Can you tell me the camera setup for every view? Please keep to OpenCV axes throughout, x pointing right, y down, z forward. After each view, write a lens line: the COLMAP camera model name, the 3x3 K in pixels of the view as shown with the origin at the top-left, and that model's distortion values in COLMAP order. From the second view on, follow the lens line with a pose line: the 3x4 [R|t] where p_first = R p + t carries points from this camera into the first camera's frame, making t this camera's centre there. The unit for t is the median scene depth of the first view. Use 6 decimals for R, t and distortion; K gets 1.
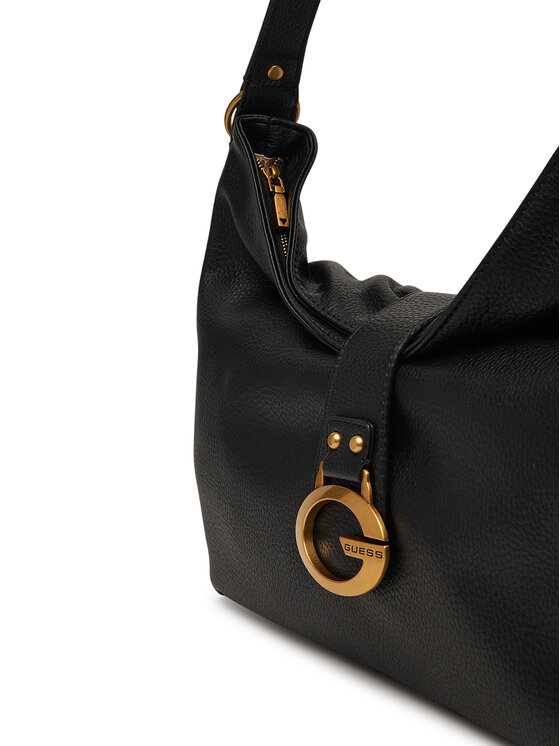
lens RADIAL K [[1047.1, 0, 279.9], [0, 1047.1, 390.4], [0, 0, 1]] dist [1.770136, -0.001302]
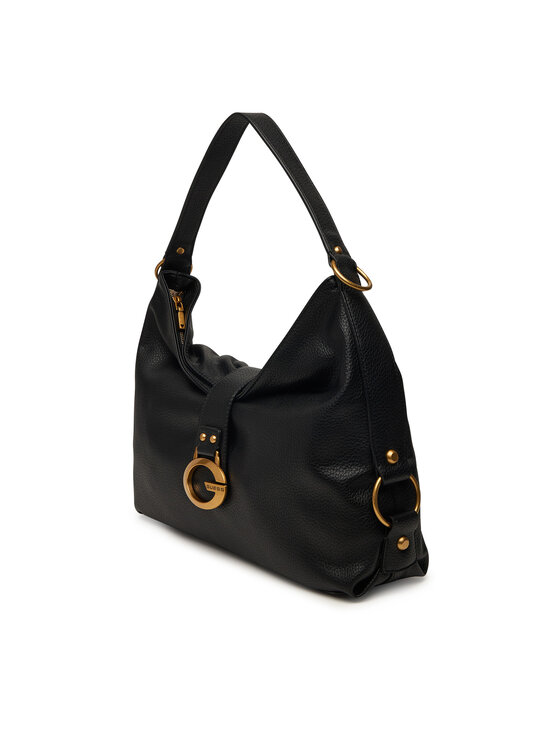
lens RADIAL K [[1042.1, 0, 280.0], [0, 1042.1, 373.0], [0, 0, 1]] dist [0.002615, 0.002478]
pose [[0.994588, 0.035234, 0.097744, -0.002340], [-0.037172, 0.999145, 0.018075, -0.112850], [-0.097024, -0.021611, 0.995047, -0.978844]]
